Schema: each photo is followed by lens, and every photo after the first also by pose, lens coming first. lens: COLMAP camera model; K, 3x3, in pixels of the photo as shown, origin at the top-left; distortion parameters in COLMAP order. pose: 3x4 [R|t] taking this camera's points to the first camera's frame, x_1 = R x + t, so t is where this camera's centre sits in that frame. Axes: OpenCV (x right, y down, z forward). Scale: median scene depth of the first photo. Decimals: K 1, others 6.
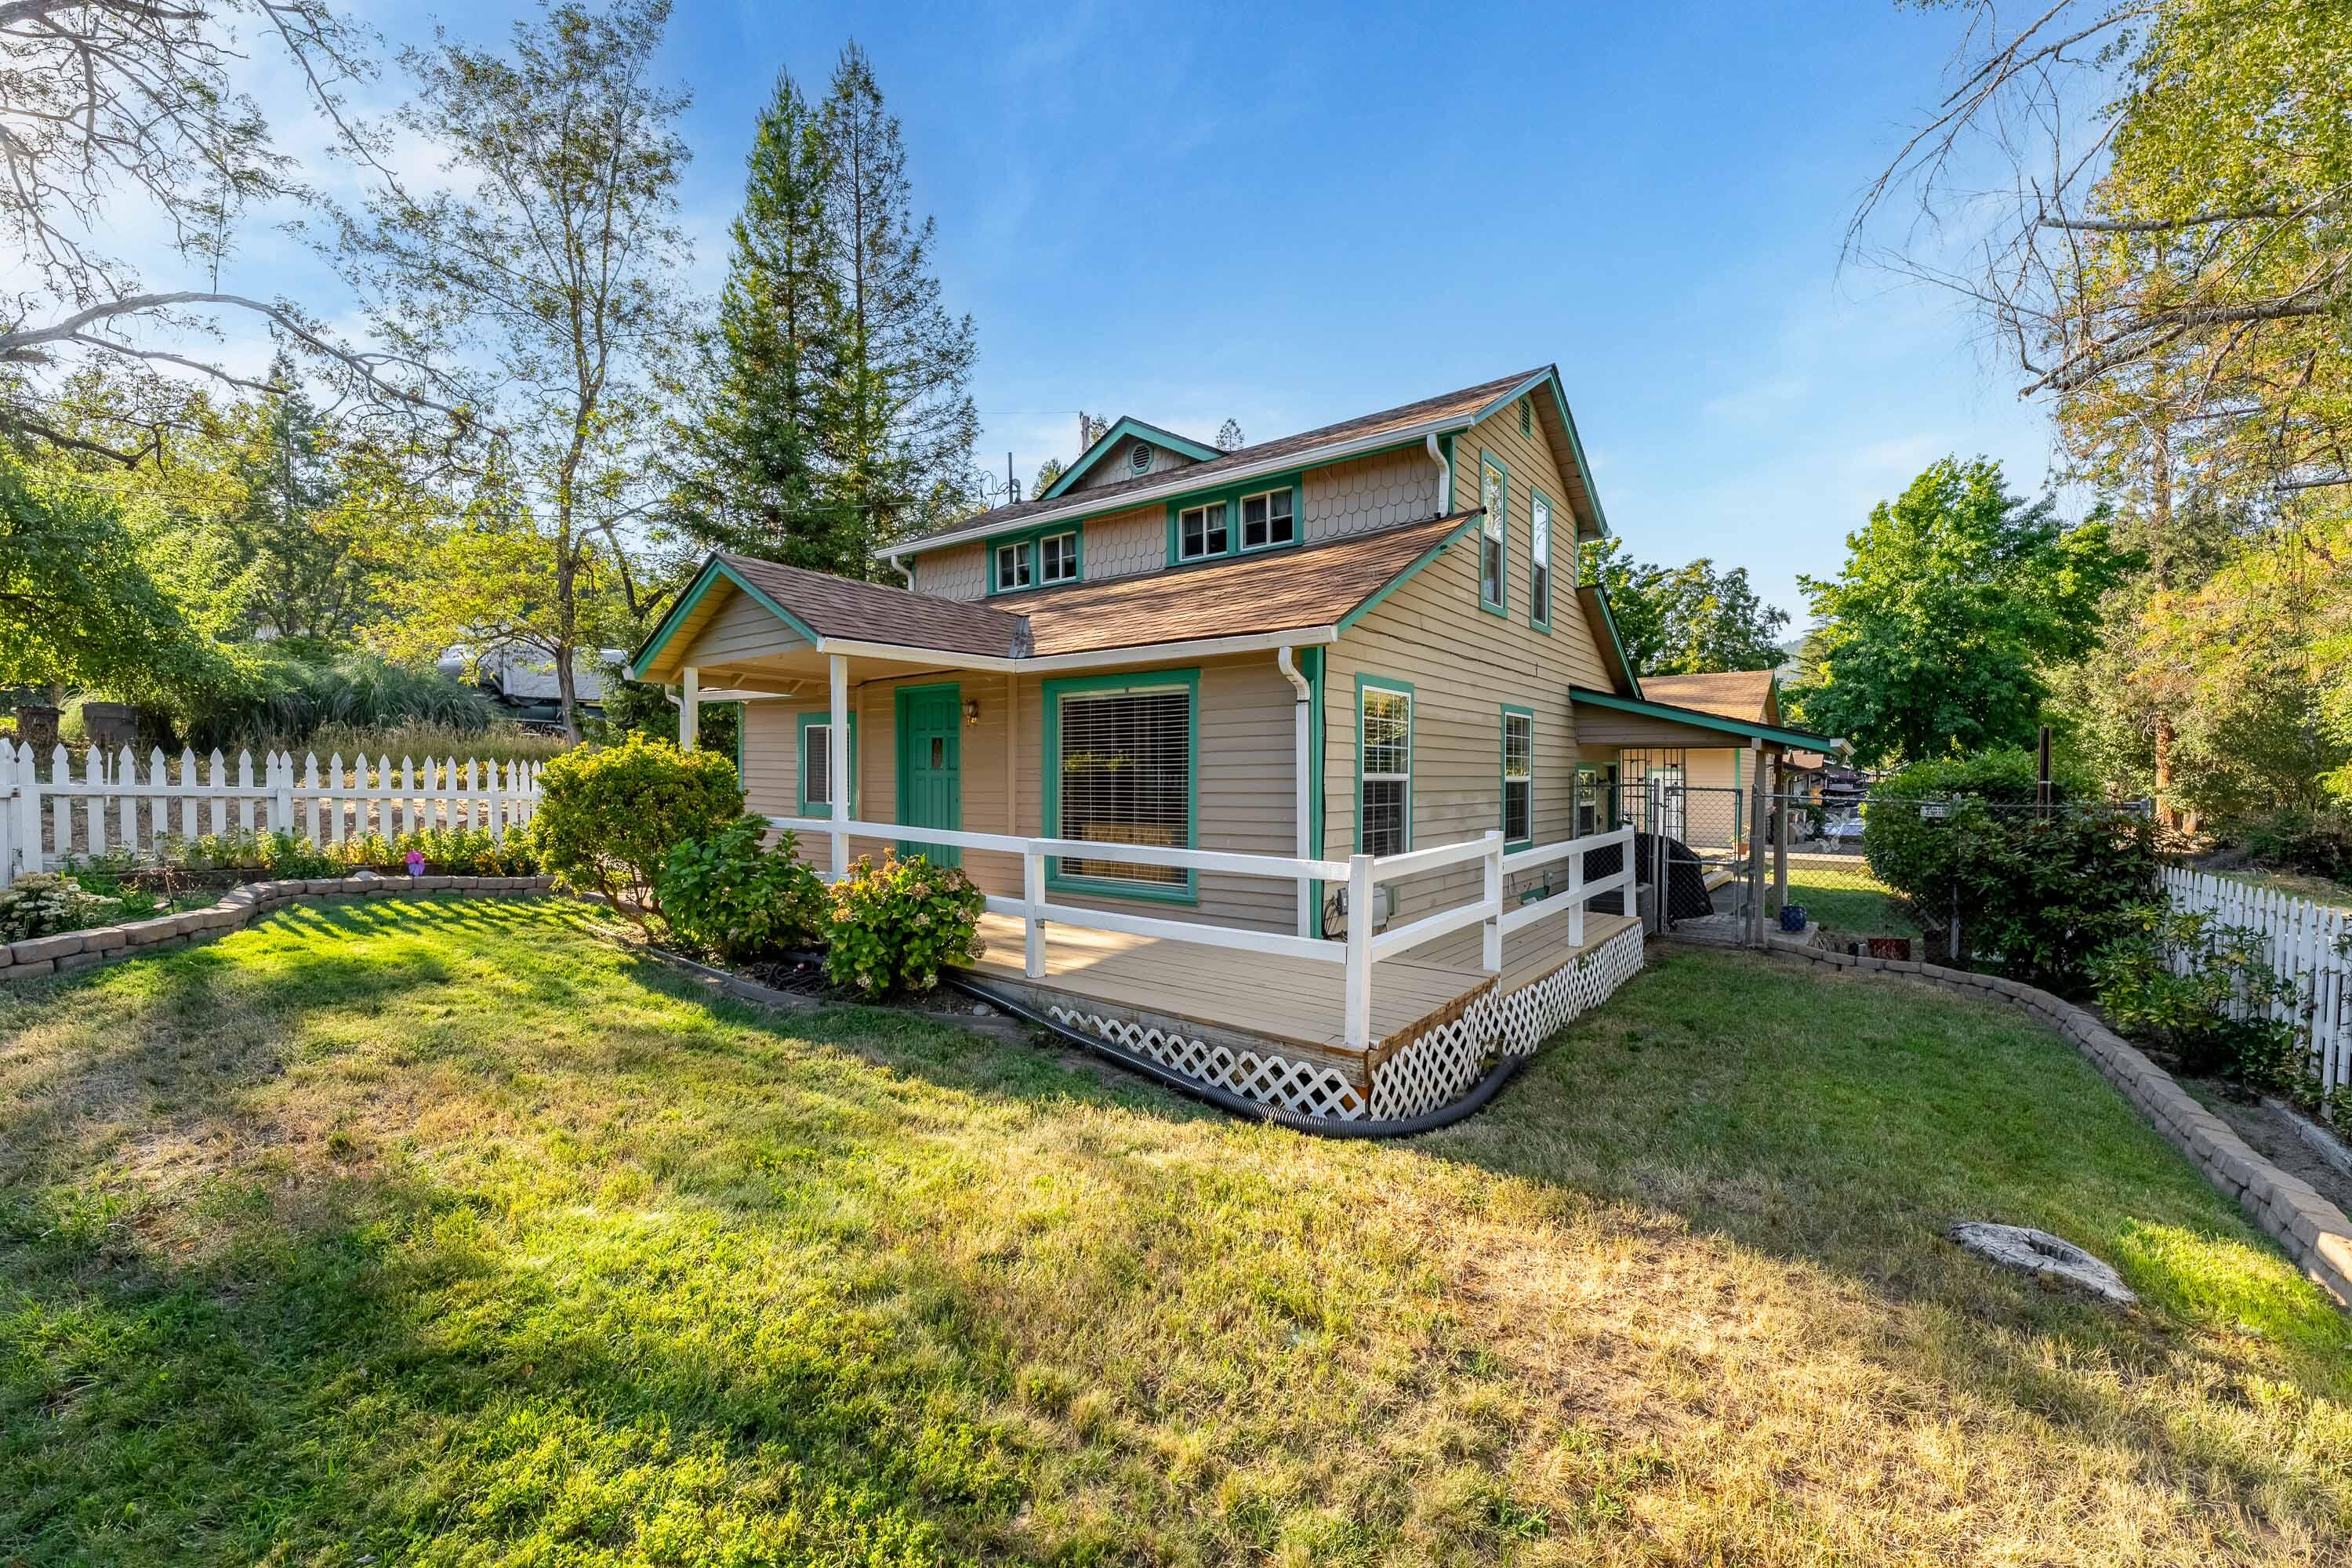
lens RADIAL K [[937.4, 0, 1164.1], [0, 937.4, 782.9], [0, 0, 1]] dist [-0.000525, -0.000323]
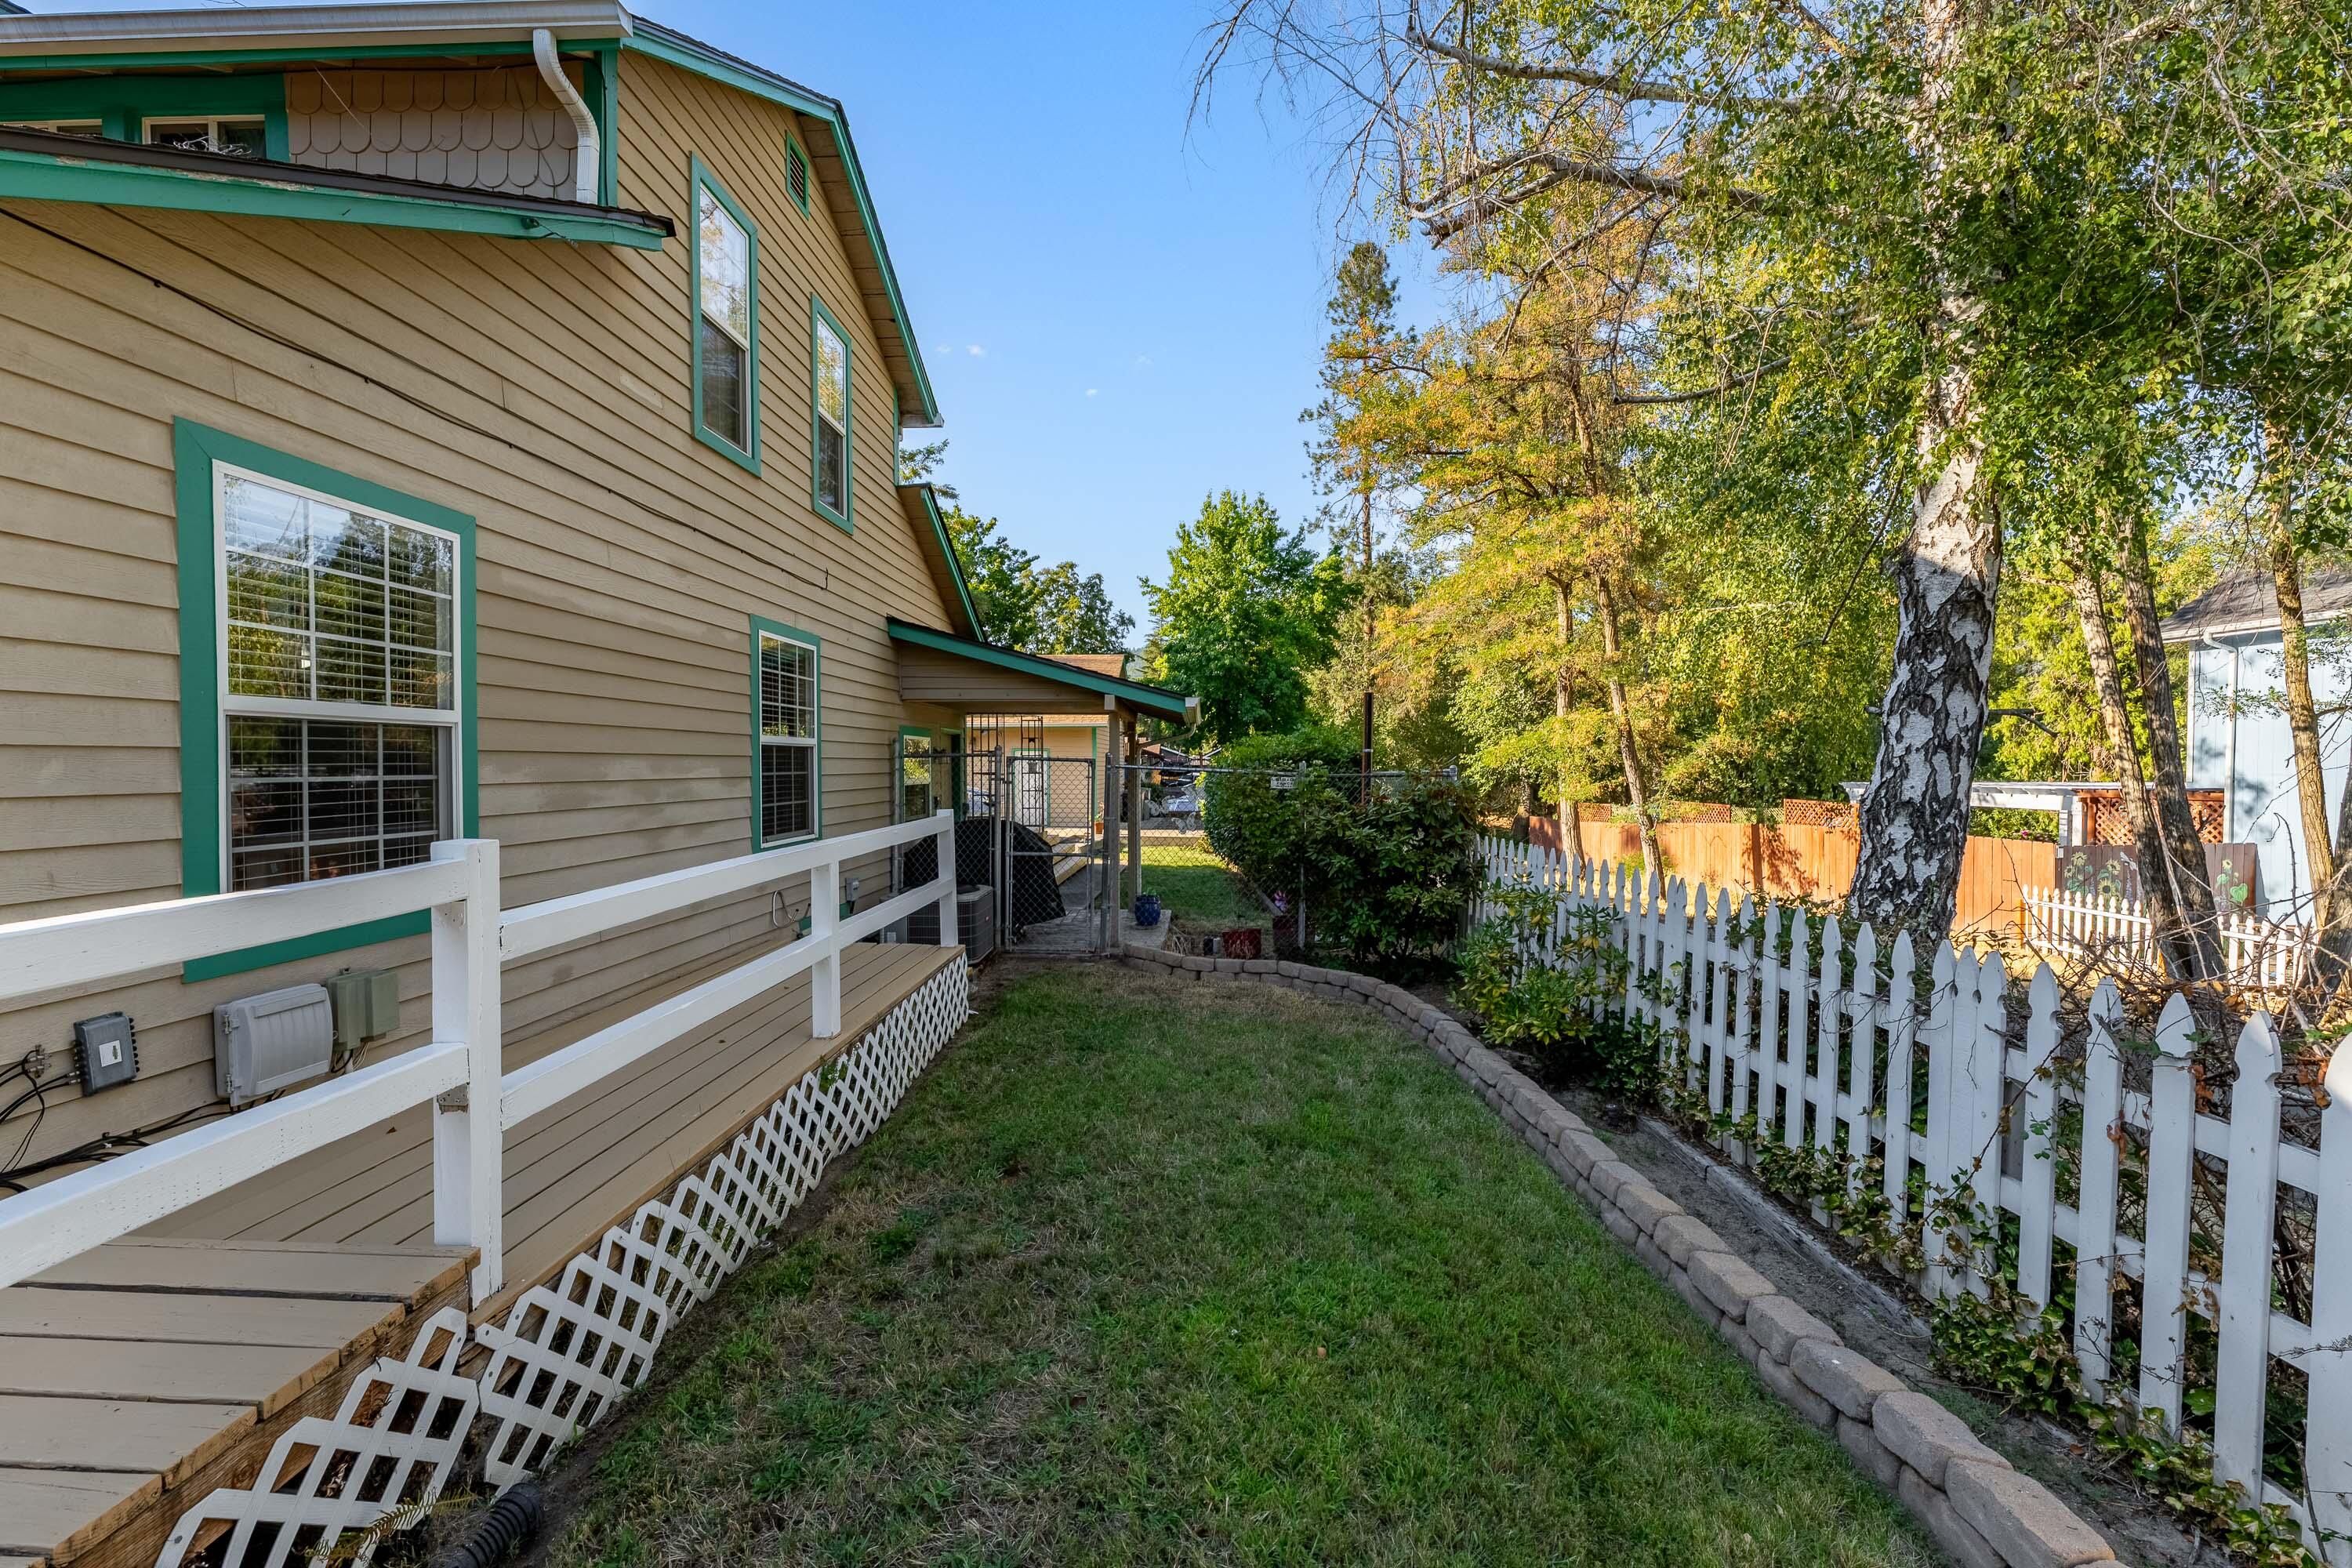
lens RADIAL K [[937.4, 0, 1171.4], [0, 937.4, 788.7], [0, 0, 1]] dist [-0.000525, -0.000323]
pose [[0.809733, -0.020250, 0.586449, 0.178736], [0.008769, 0.999710, 0.022412, 0.013401], [-0.586733, -0.013005, 0.809676, 0.279854]]
